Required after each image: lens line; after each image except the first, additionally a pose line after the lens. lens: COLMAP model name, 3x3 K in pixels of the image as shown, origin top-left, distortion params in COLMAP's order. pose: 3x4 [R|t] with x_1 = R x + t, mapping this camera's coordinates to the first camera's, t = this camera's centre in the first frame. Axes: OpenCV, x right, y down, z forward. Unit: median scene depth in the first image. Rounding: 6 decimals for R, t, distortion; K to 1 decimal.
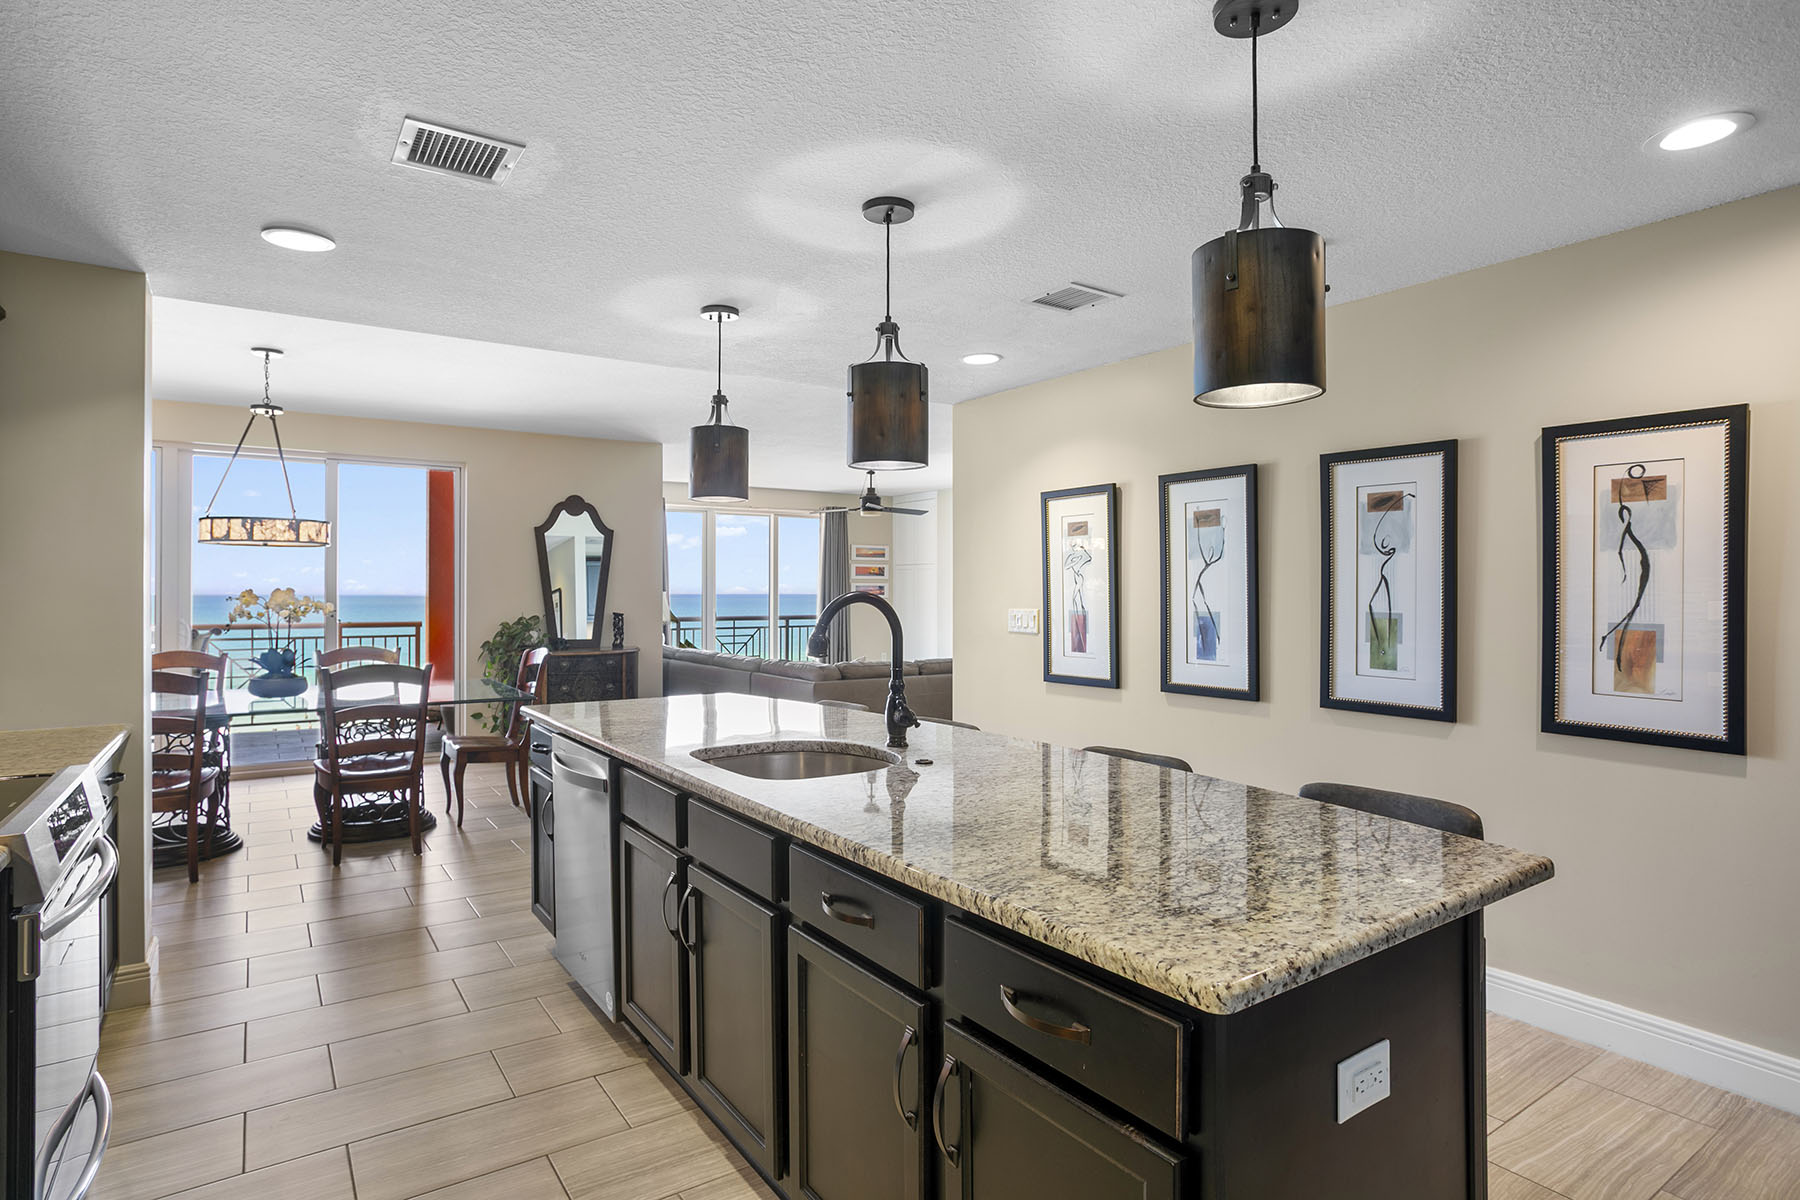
lens RADIAL K [[932.5, 0, 855.9], [0, 932.5, 594.2], [0, 0, 1]] dist [-0.011563, -0.000074]
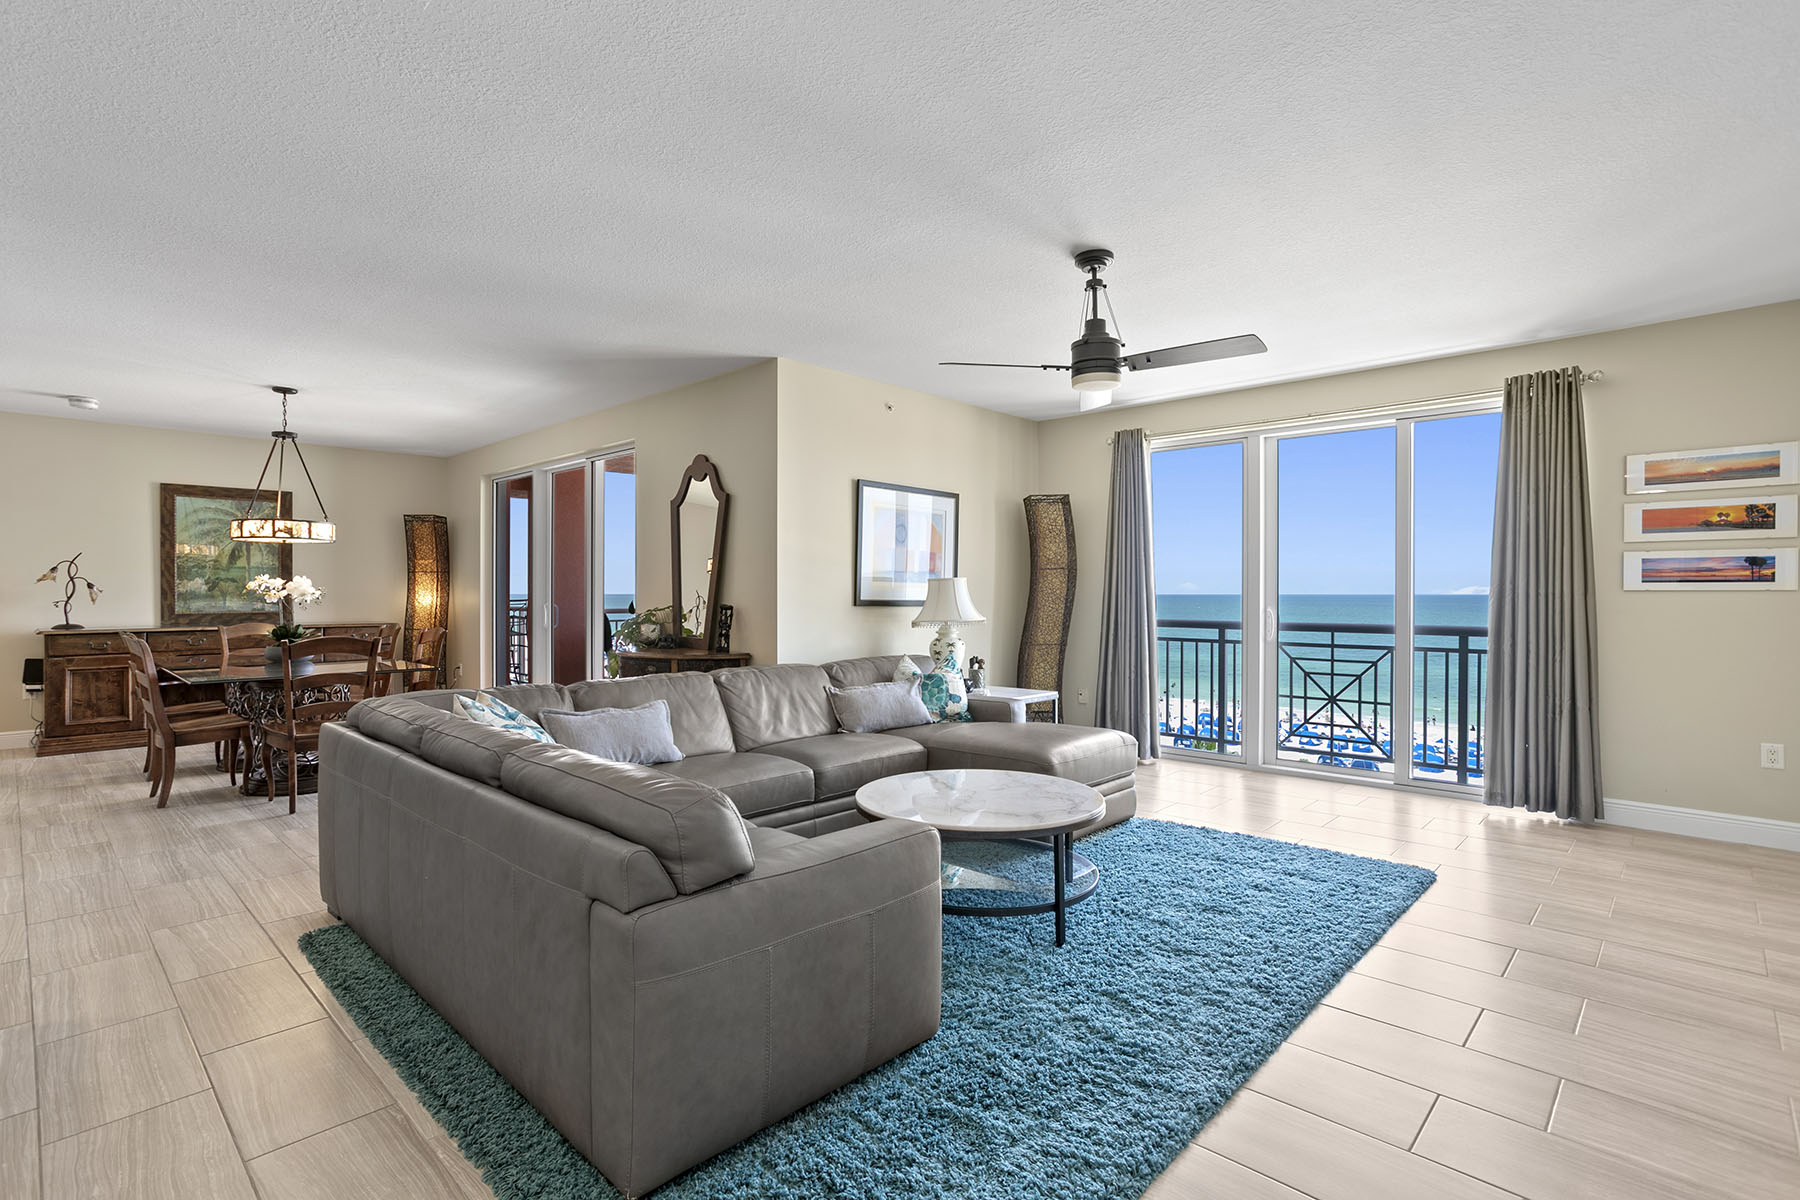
lens RADIAL K [[853.8, 0, 878.5], [0, 853.8, 598.8], [0, 0, 1]] dist [-0.040287, 0.017632]
pose [[0.231543, 0.008322, -0.972789, 0.422900], [-0.001503, 0.999965, 0.008197, 0.008632], [0.972824, -0.000436, 0.231547, 0.958626]]
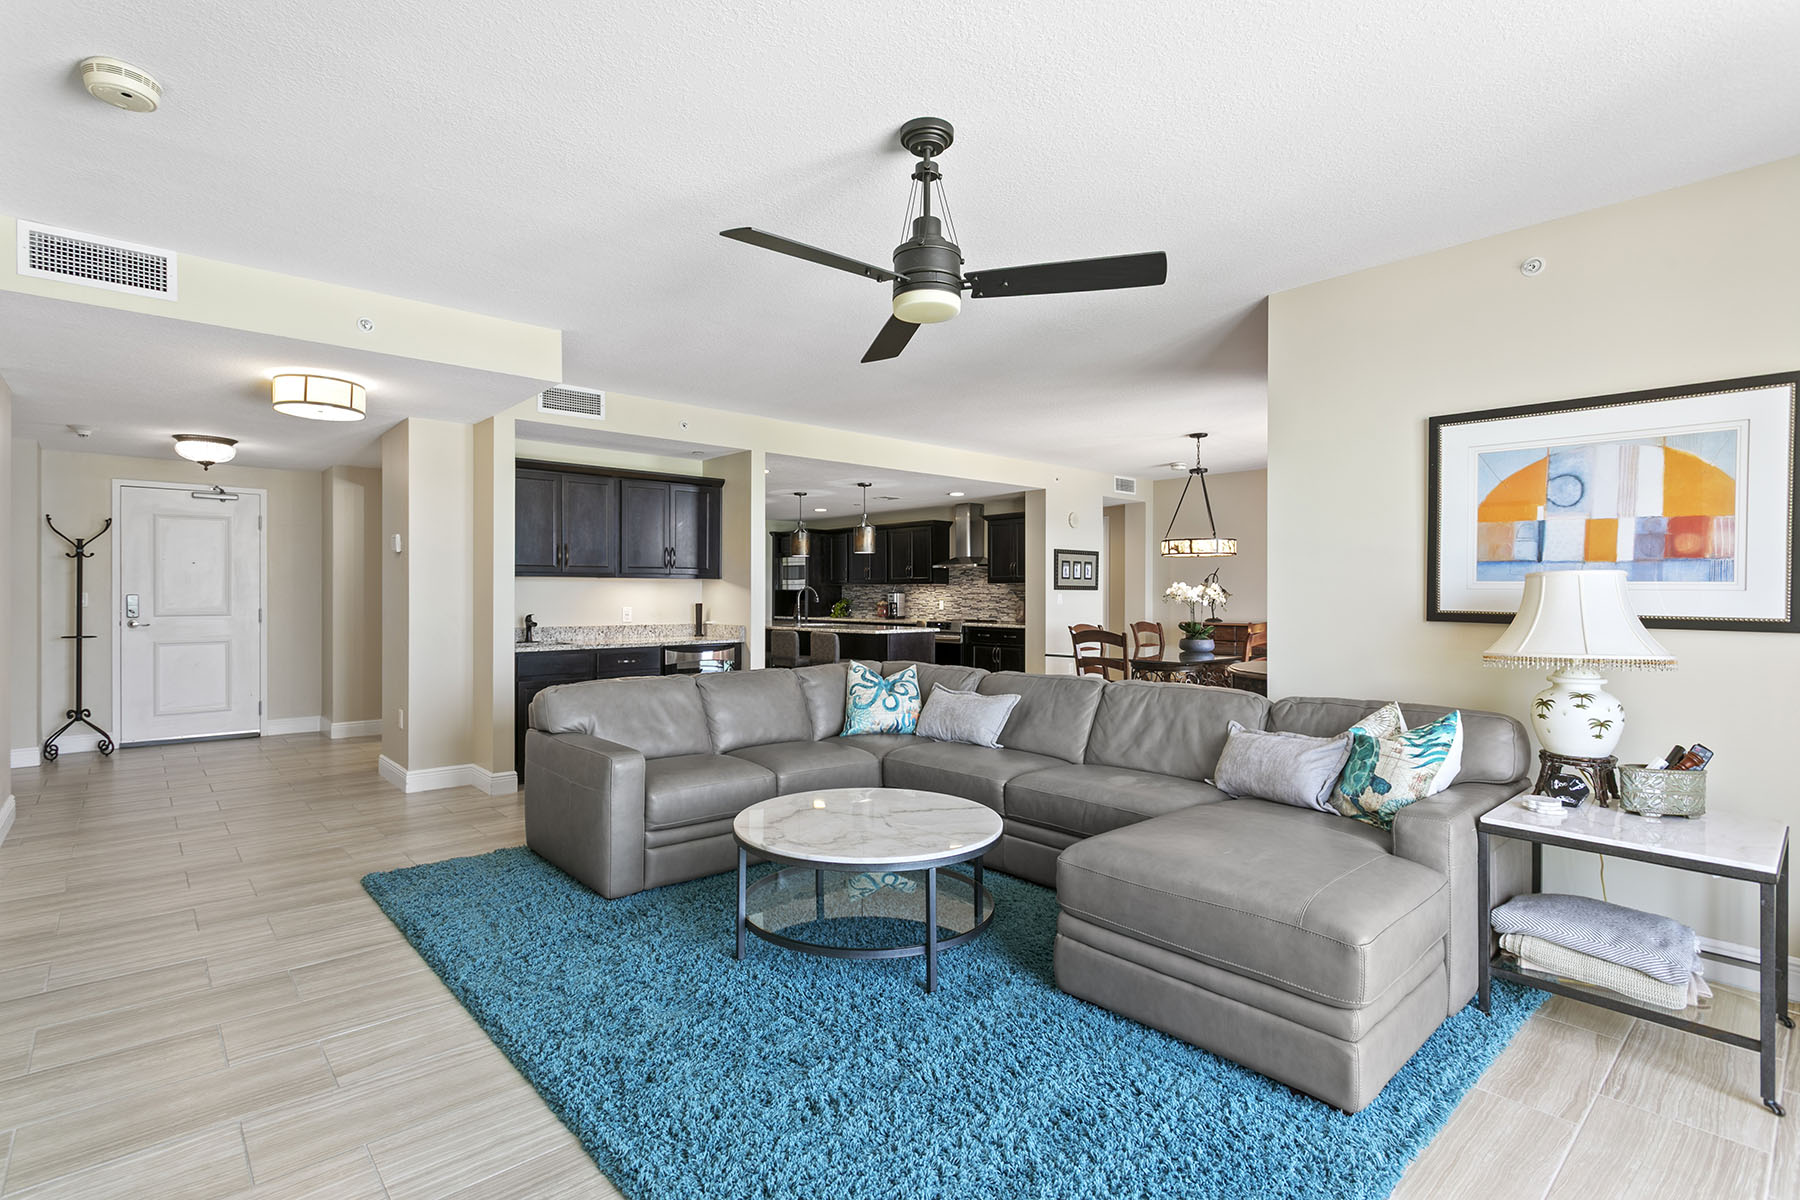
lens RADIAL K [[853.8, 0, 880.5], [0, 853.8, 602.5], [0, 0, 1]] dist [-0.040287, 0.017632]
pose [[-0.987621, 0.001056, -0.156854, 0.084383], [-0.000504, 0.999951, 0.009908, 0.007965], [0.156857, 0.009865, -0.987572, 1.479685]]
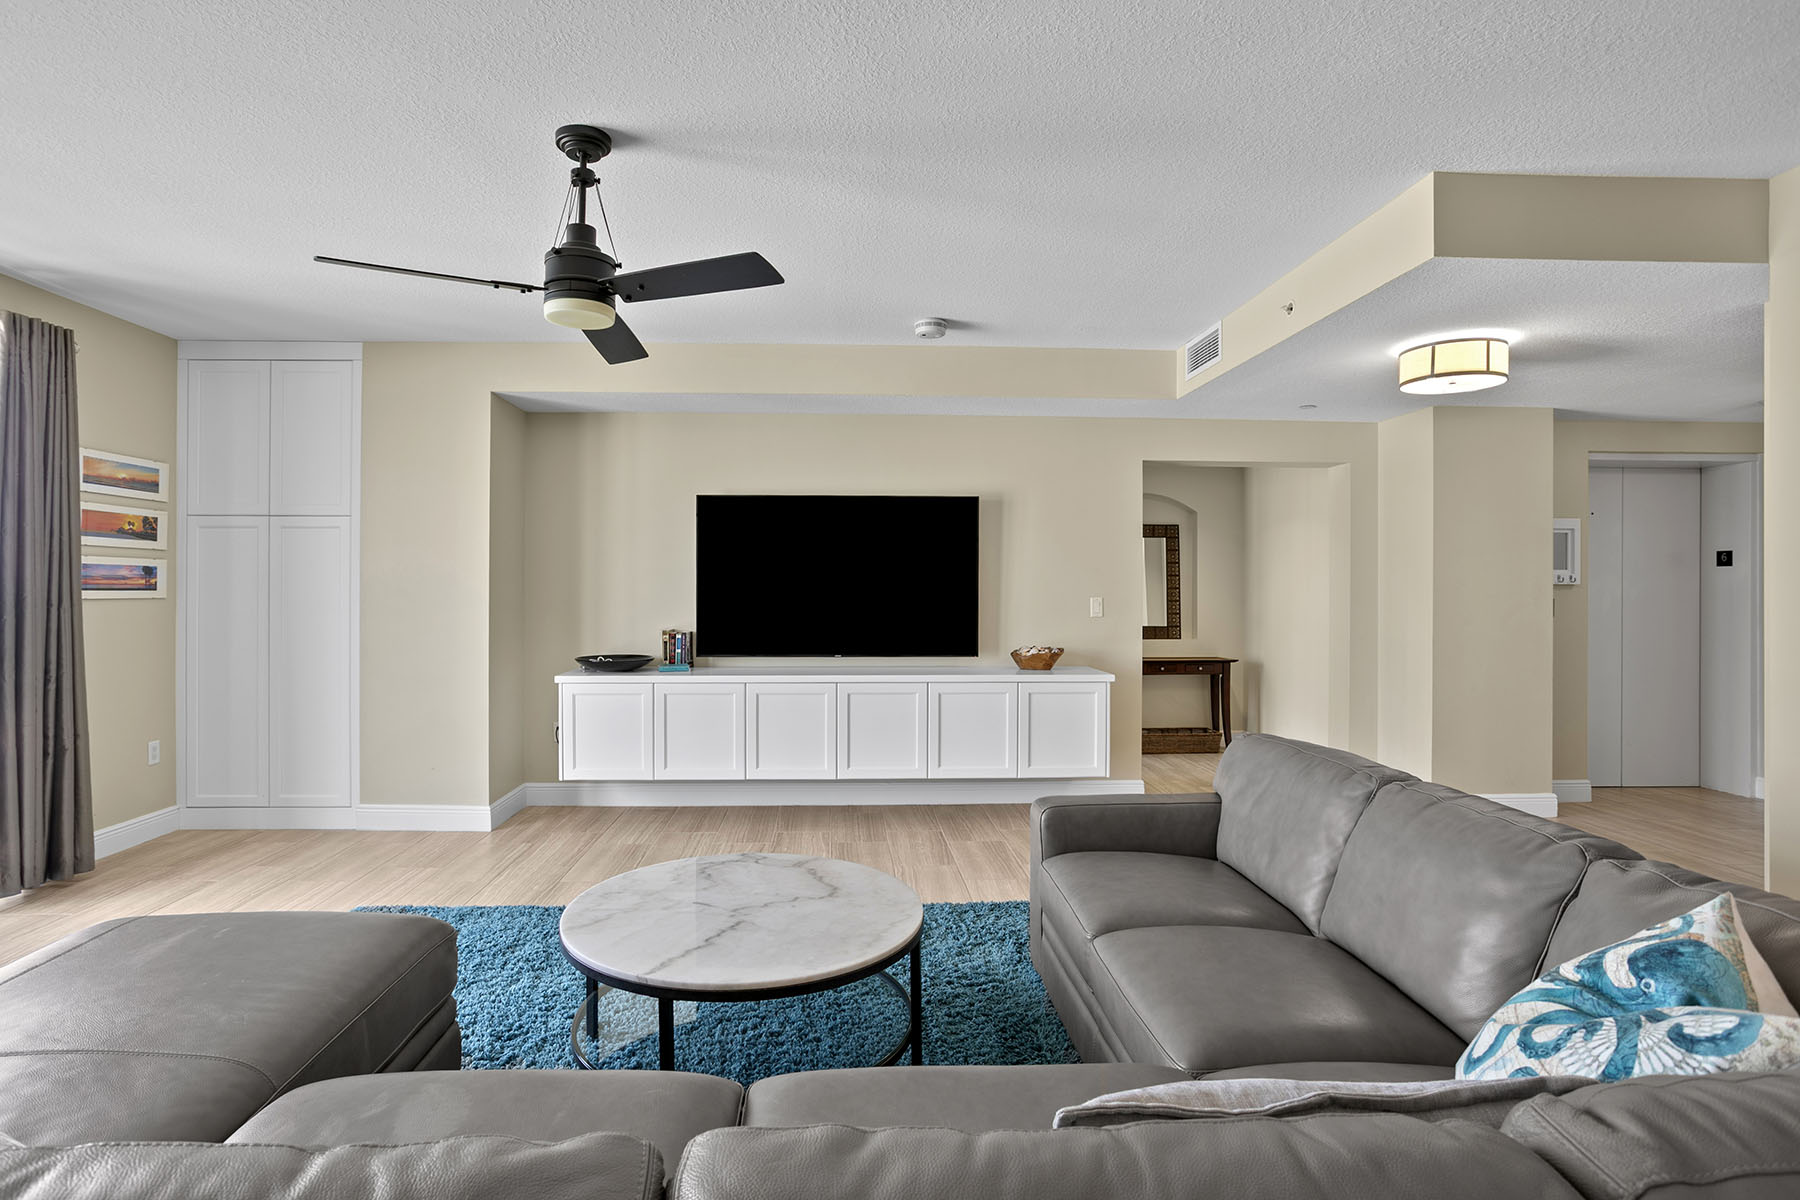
lens RADIAL K [[907.8, 0, 853.5], [0, 907.8, 589.3], [0, 0, 1]] dist [-0.037577, 0.017203]
pose [[0.525969, -0.000928, 0.850503, -0.211567], [-0.000031, 0.999999, 0.001111, 0.000153], [-0.850504, -0.000611, 0.525969, 0.911777]]
